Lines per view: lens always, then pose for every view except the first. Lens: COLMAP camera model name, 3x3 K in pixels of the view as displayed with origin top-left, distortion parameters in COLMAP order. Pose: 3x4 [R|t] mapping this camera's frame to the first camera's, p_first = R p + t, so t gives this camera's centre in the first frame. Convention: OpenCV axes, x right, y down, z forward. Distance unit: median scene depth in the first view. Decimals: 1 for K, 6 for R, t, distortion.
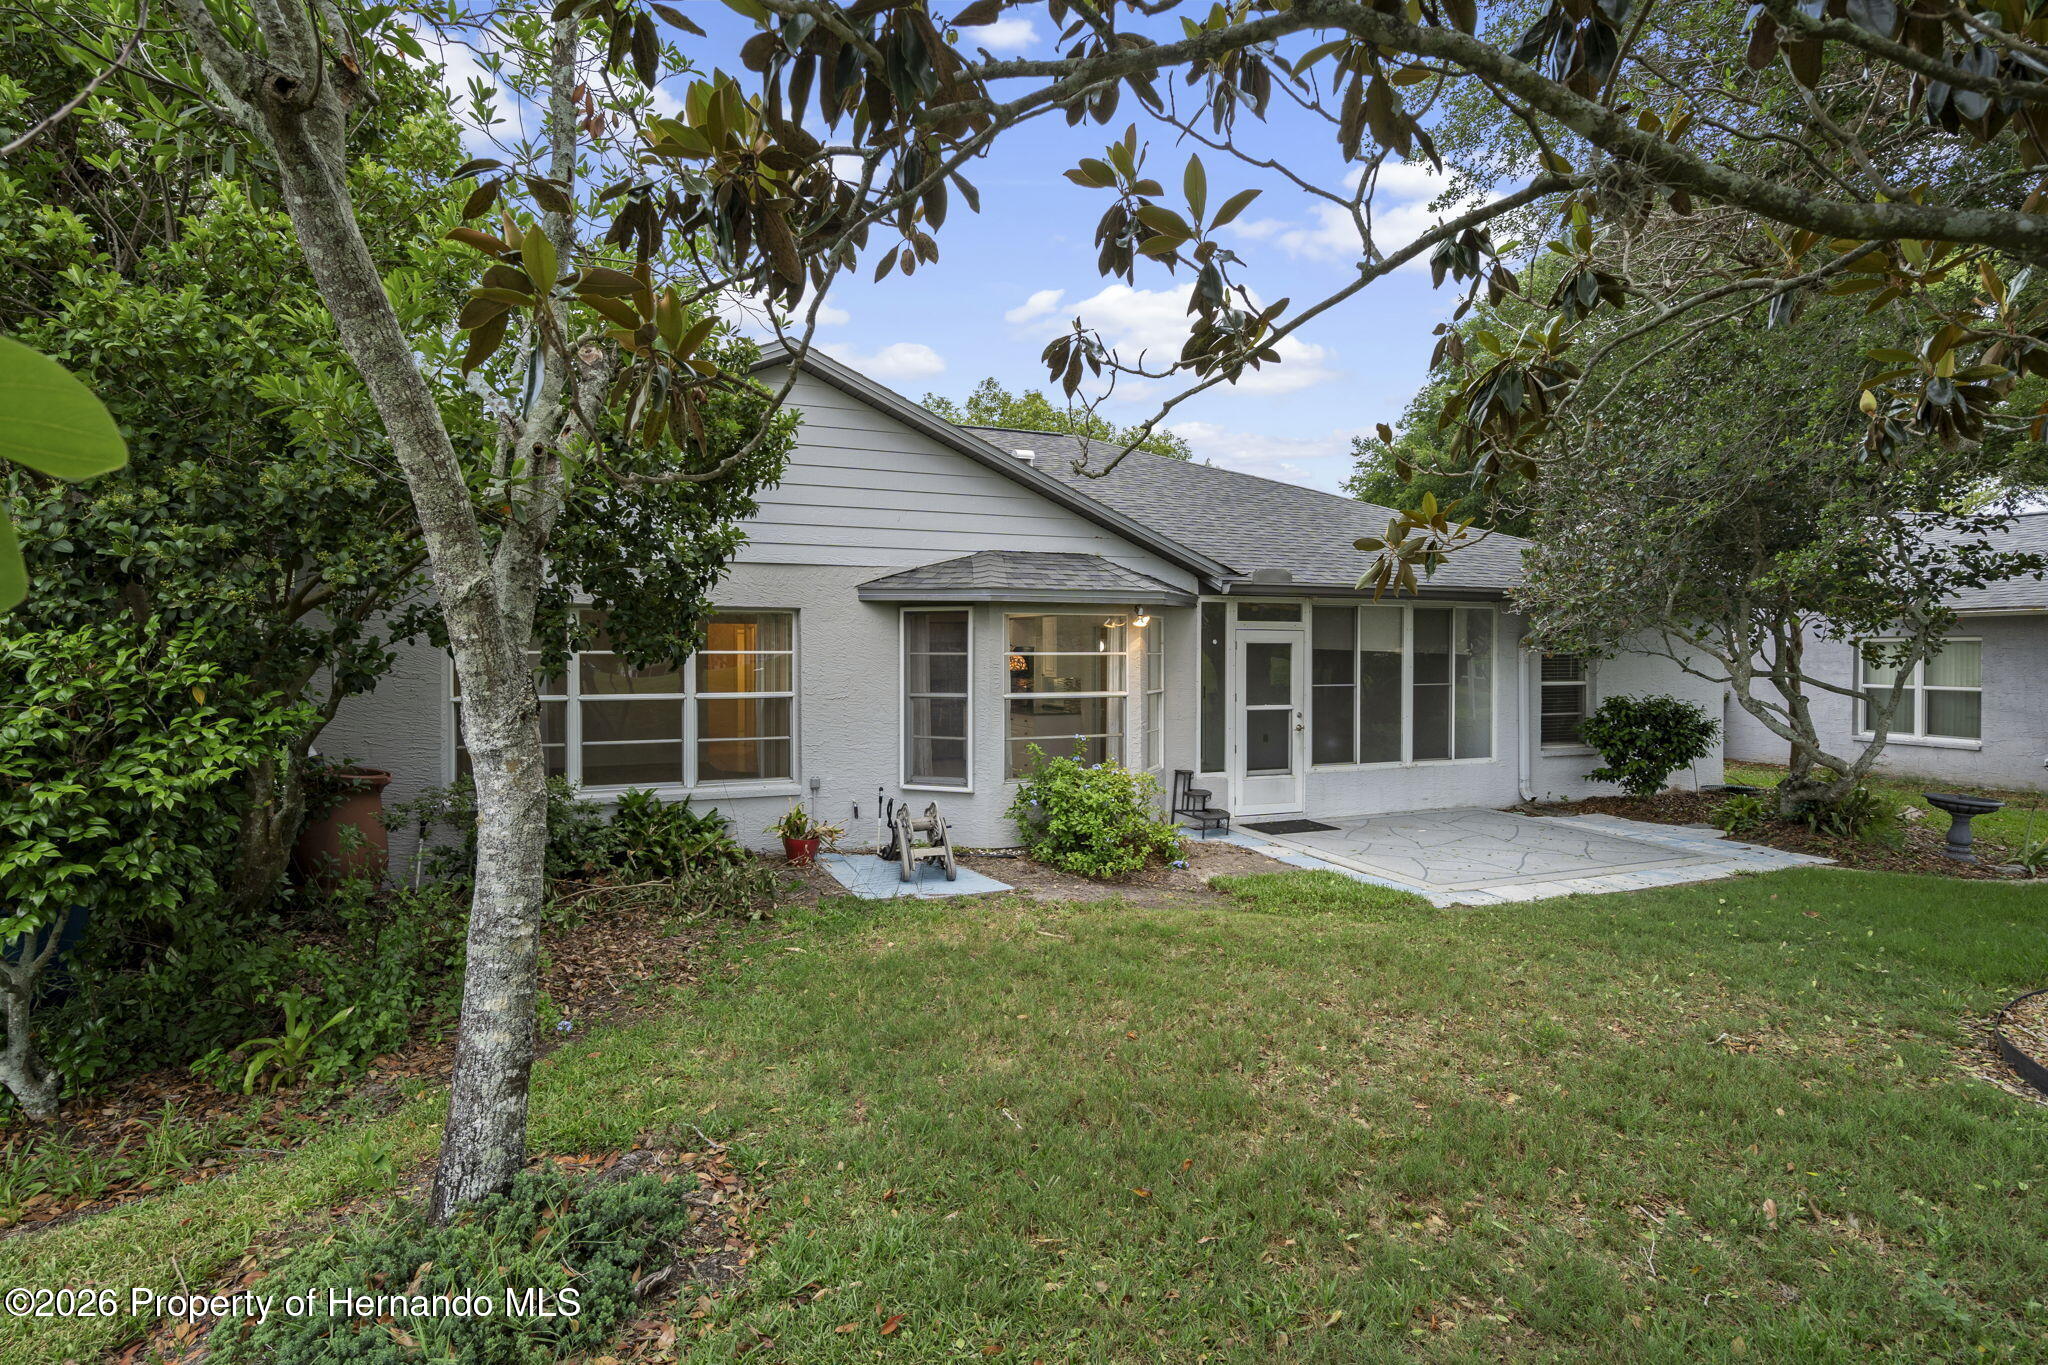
lens RADIAL K [[960.9, 0, 1049.8], [0, 960.9, 674.8], [0, 0, 1]] dist [-0.001580, 0.000319]
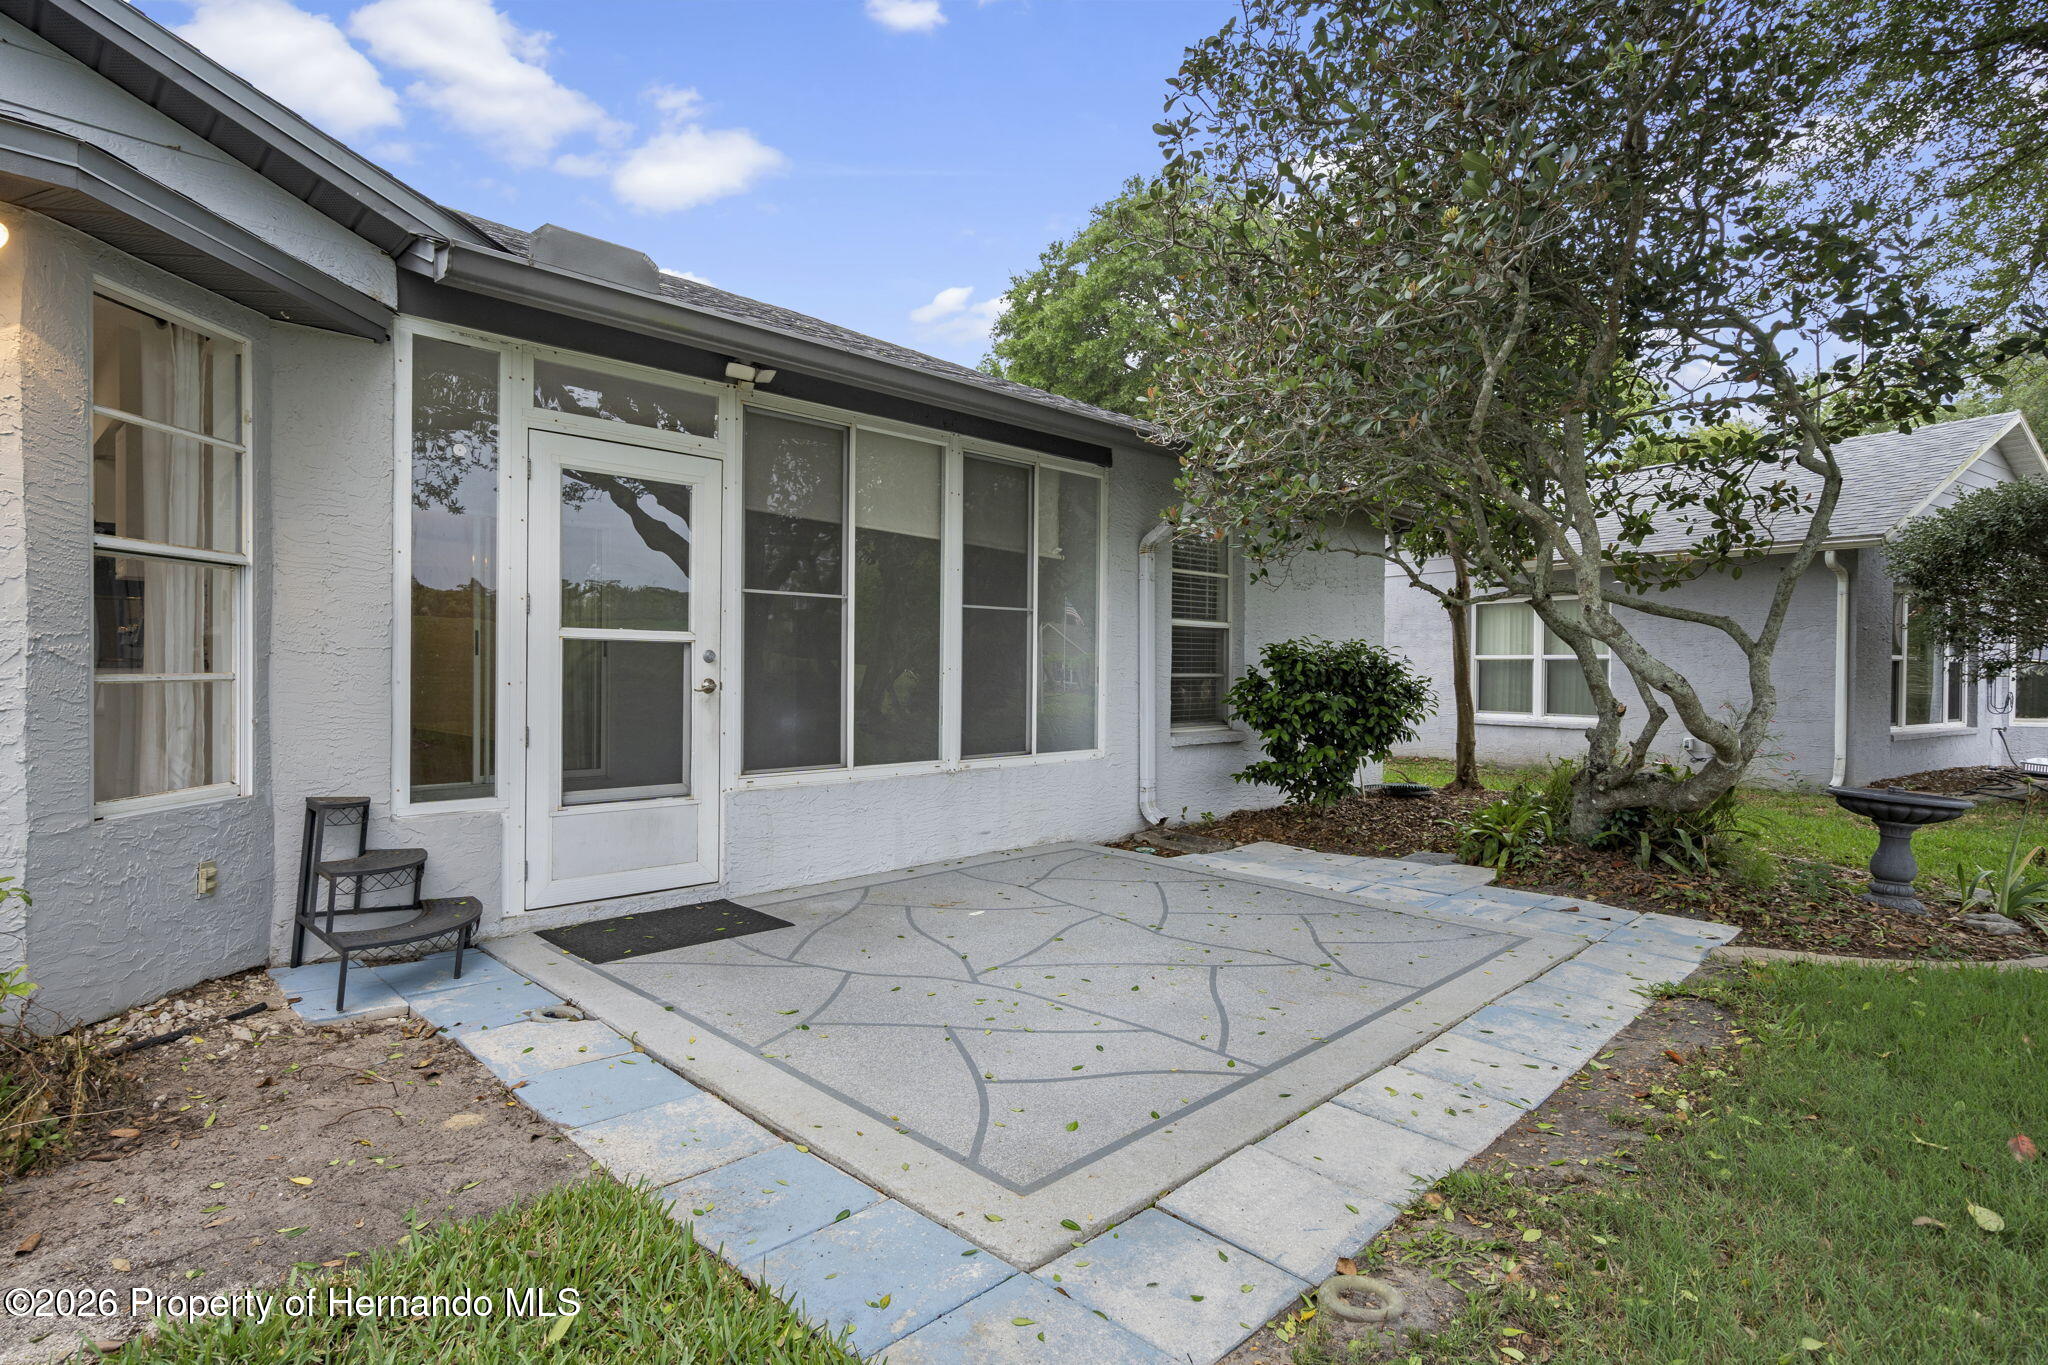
lens RADIAL K [[1005.5, 0, 1024.0], [0, 1005.5, 682.5], [0, 0, 1]] dist [-0.002343, -0.000099]
pose [[0.917050, 0.004293, 0.398750, 0.207549], [-0.004329, 0.999990, -0.000810, 0.052635], [-0.398749, -0.000983, 0.917059, 0.528775]]
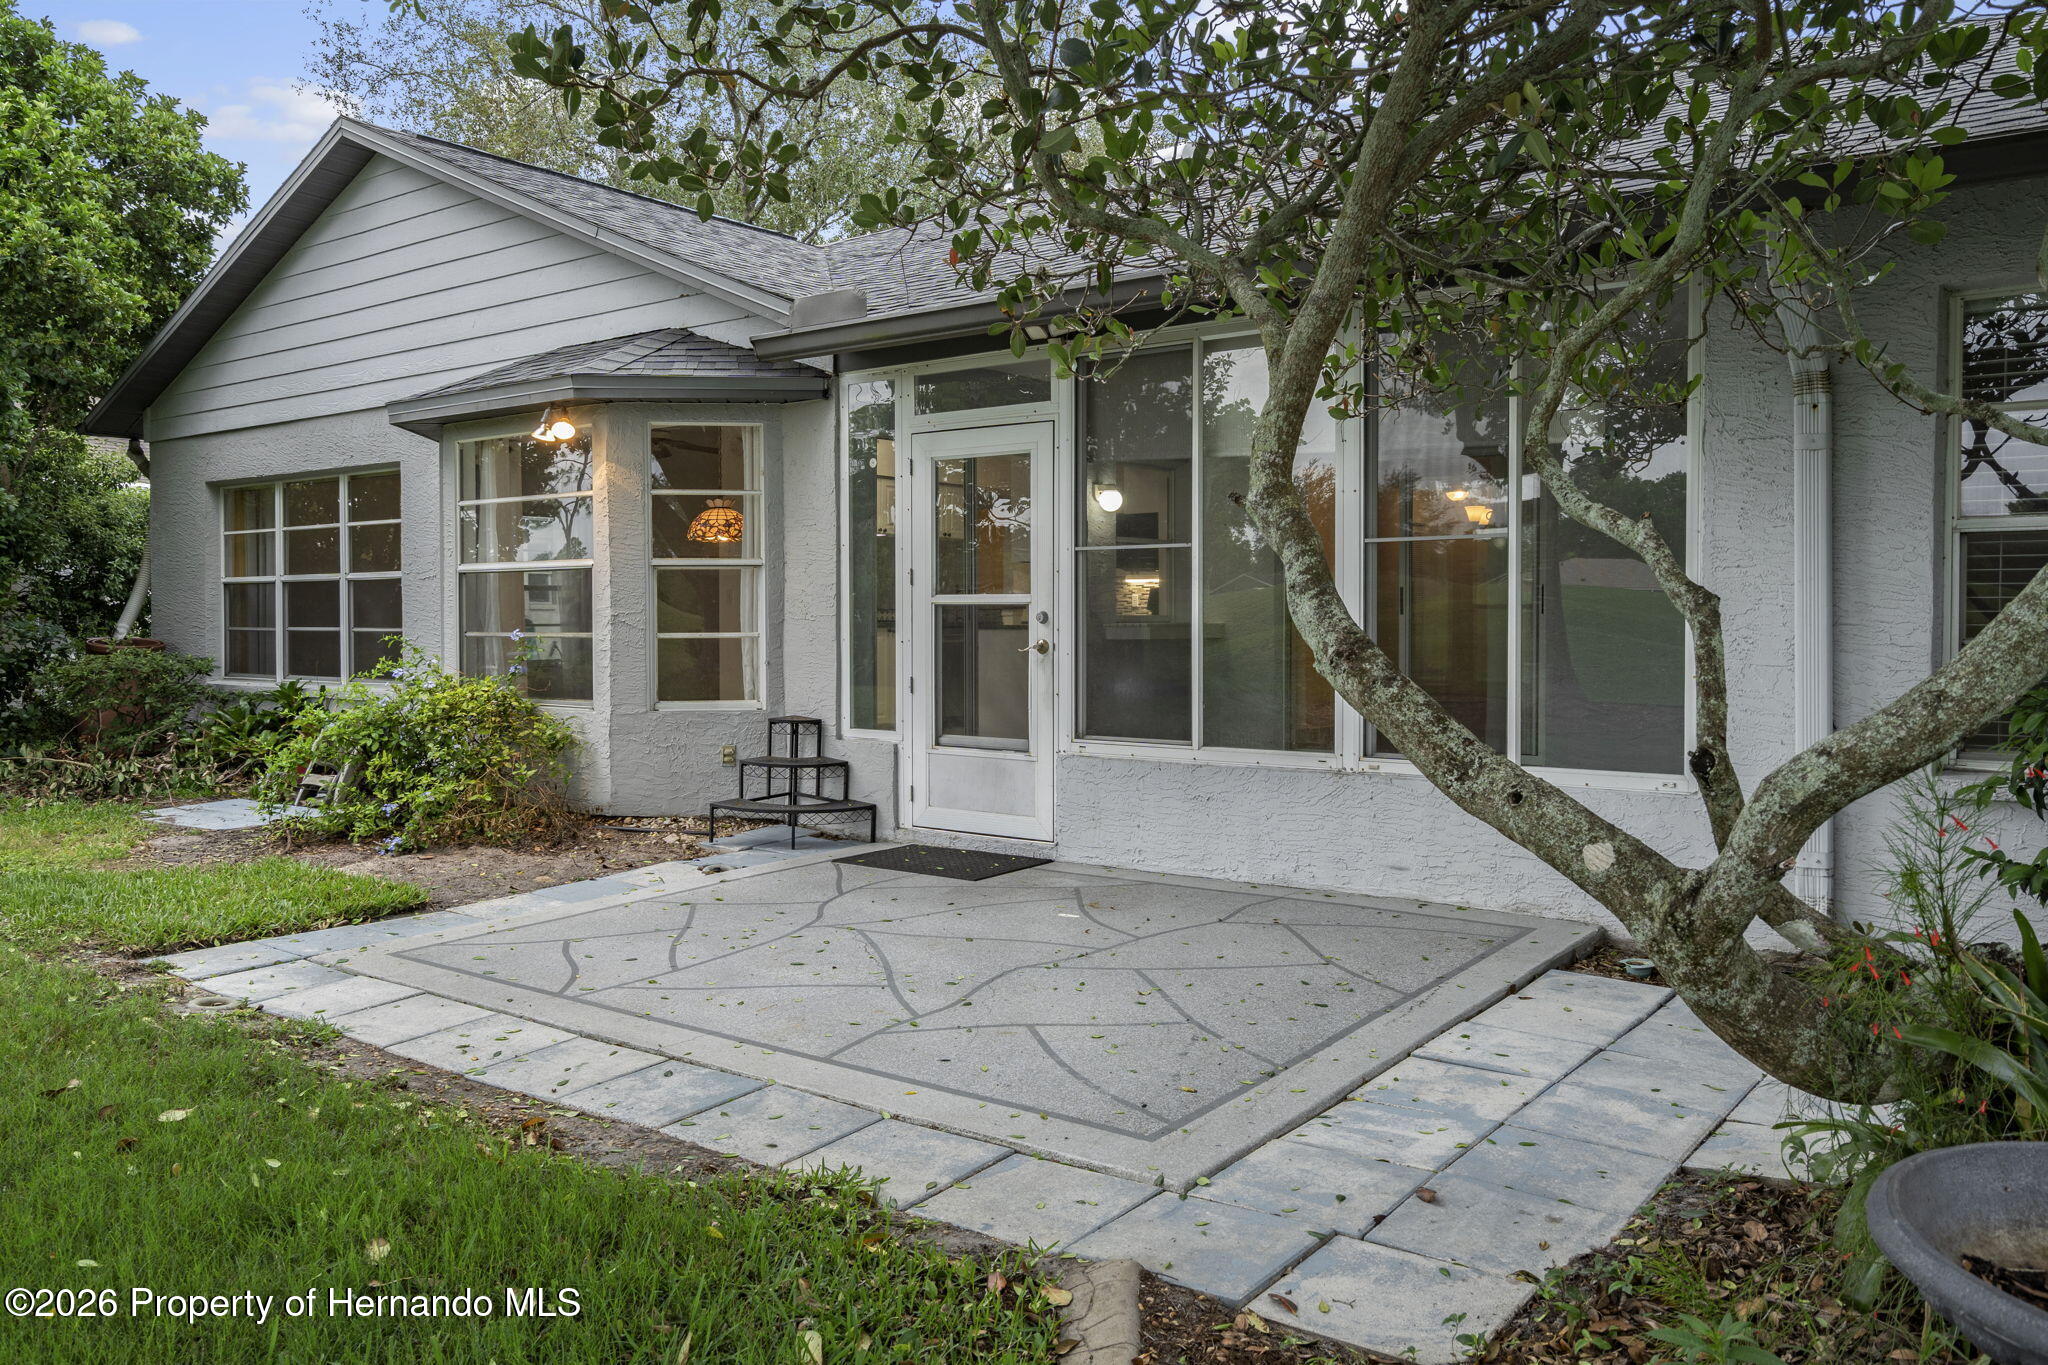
lens RADIAL K [[1411.7, 0, 1001.4], [0, 1411.7, 647.1], [0, 0, 1]] dist [-0.000942, 0.002212]
pose [[0.557282, 0.021813, -0.830037, 0.771504], [-0.013310, 0.999761, 0.017336, 0.043802], [0.830217, 0.001387, 0.557439, 0.620071]]
